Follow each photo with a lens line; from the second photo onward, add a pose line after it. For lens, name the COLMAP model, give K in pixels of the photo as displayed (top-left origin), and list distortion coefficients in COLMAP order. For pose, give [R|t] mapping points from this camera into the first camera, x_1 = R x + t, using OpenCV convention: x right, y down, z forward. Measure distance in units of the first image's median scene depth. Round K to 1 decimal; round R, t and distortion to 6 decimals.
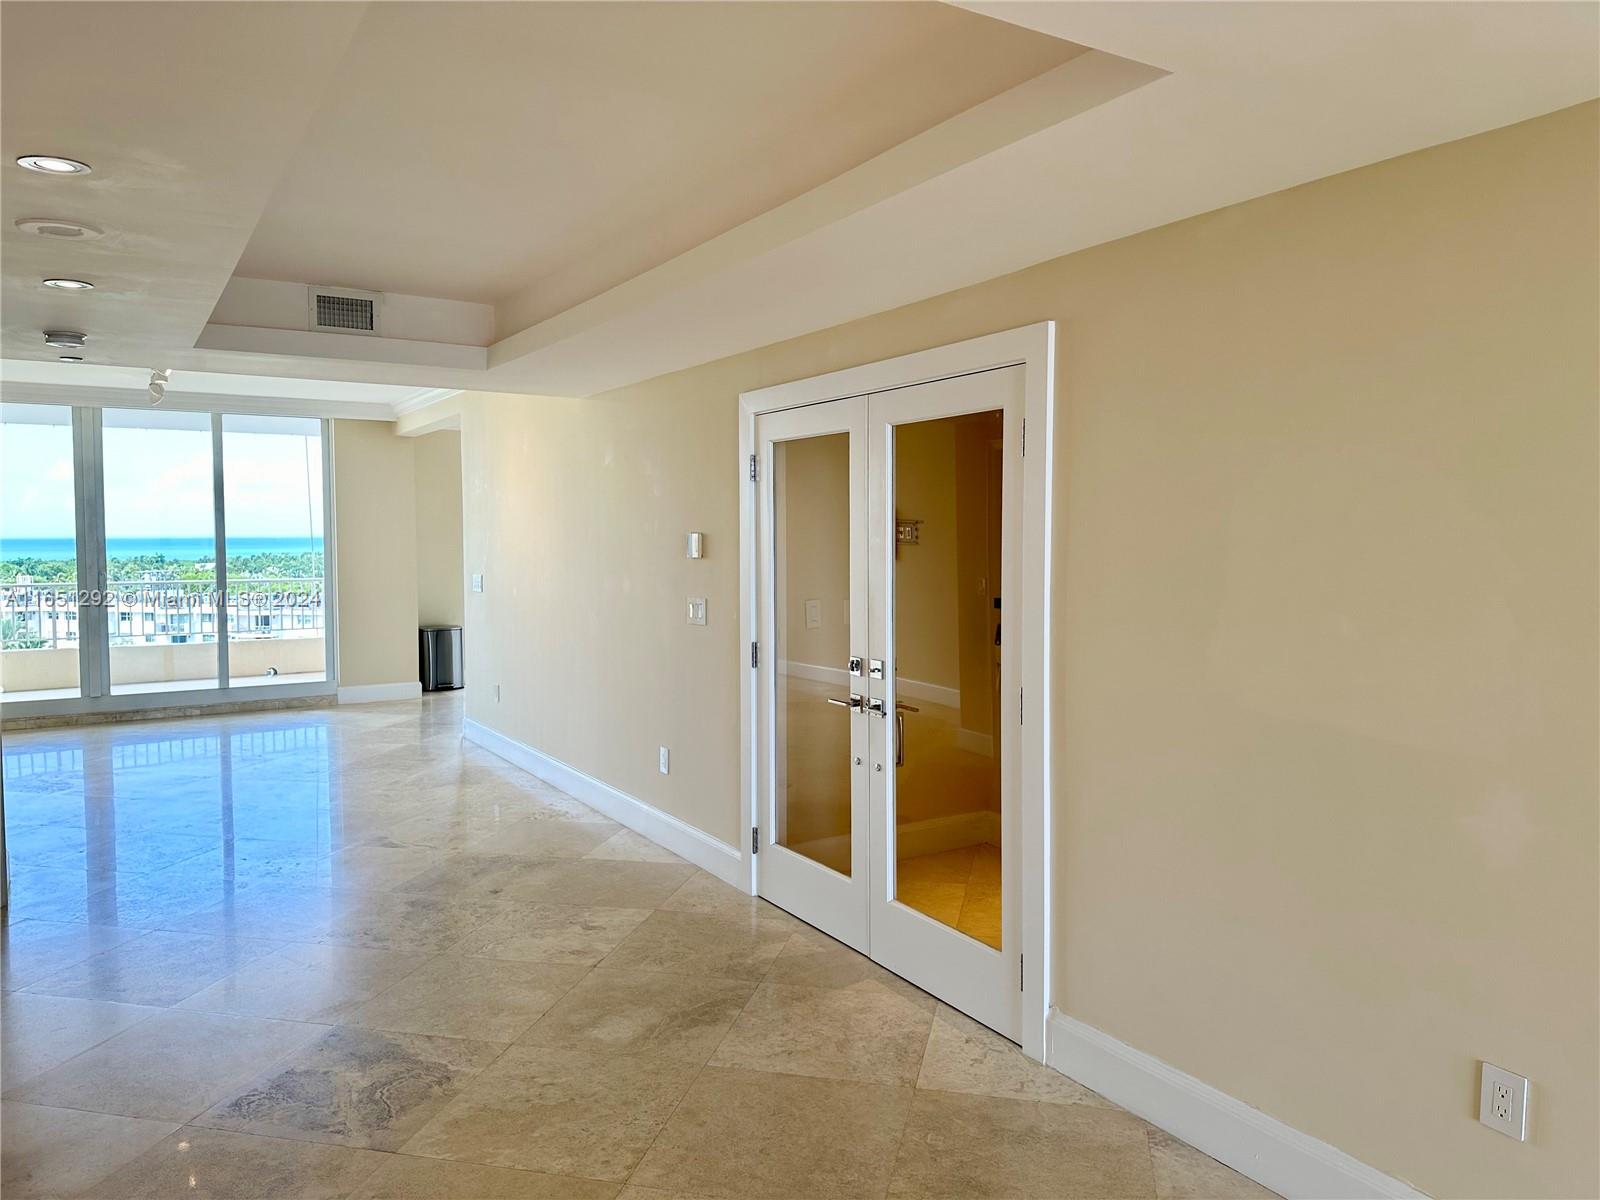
lens RADIAL K [[1105.8, 0, 799.3], [0, 1105.8, 587.0], [0, 0, 1]] dist [0.087908, -0.092678]
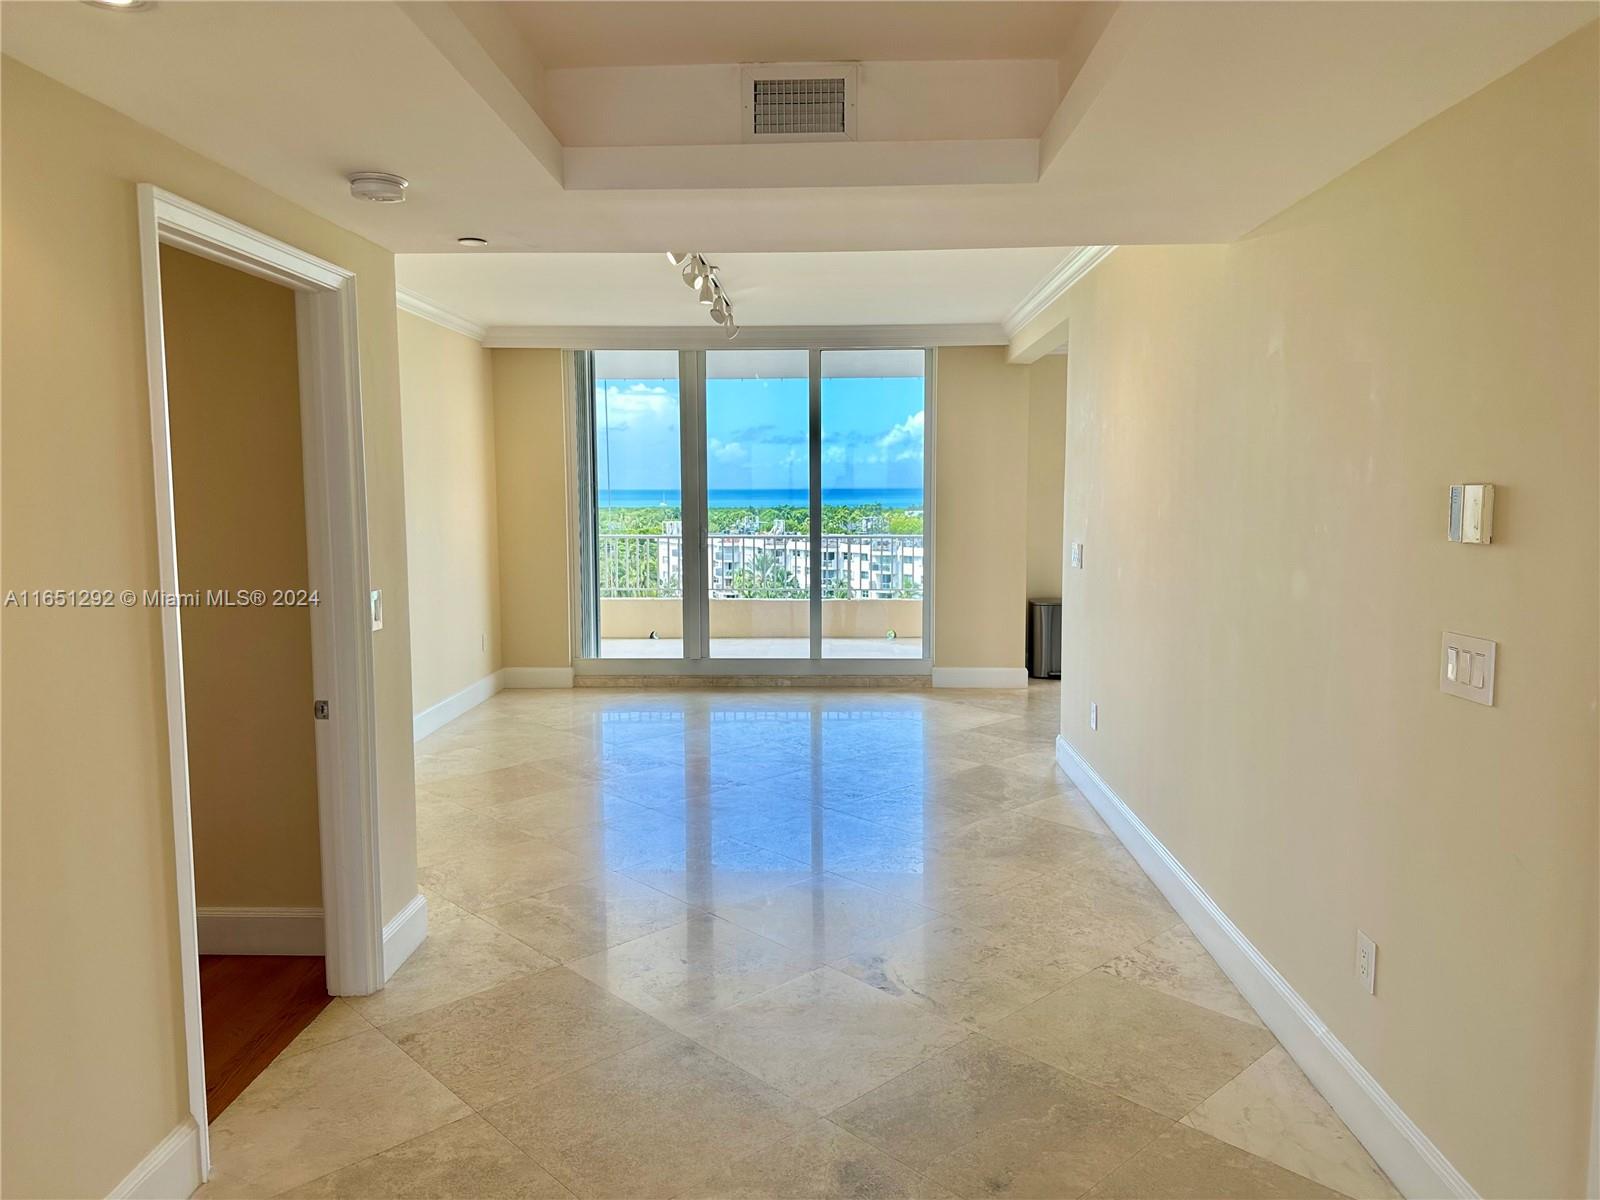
lens RADIAL K [[1105.8, 0, 799.3], [0, 1105.8, 587.0], [0, 0, 1]] dist [0.087908, -0.092678]
pose [[0.831205, 0.050665, -0.553652, -0.035957], [-0.025665, 0.998274, 0.052822, -0.013644], [0.555373, -0.029697, 0.831071, 0.259801]]
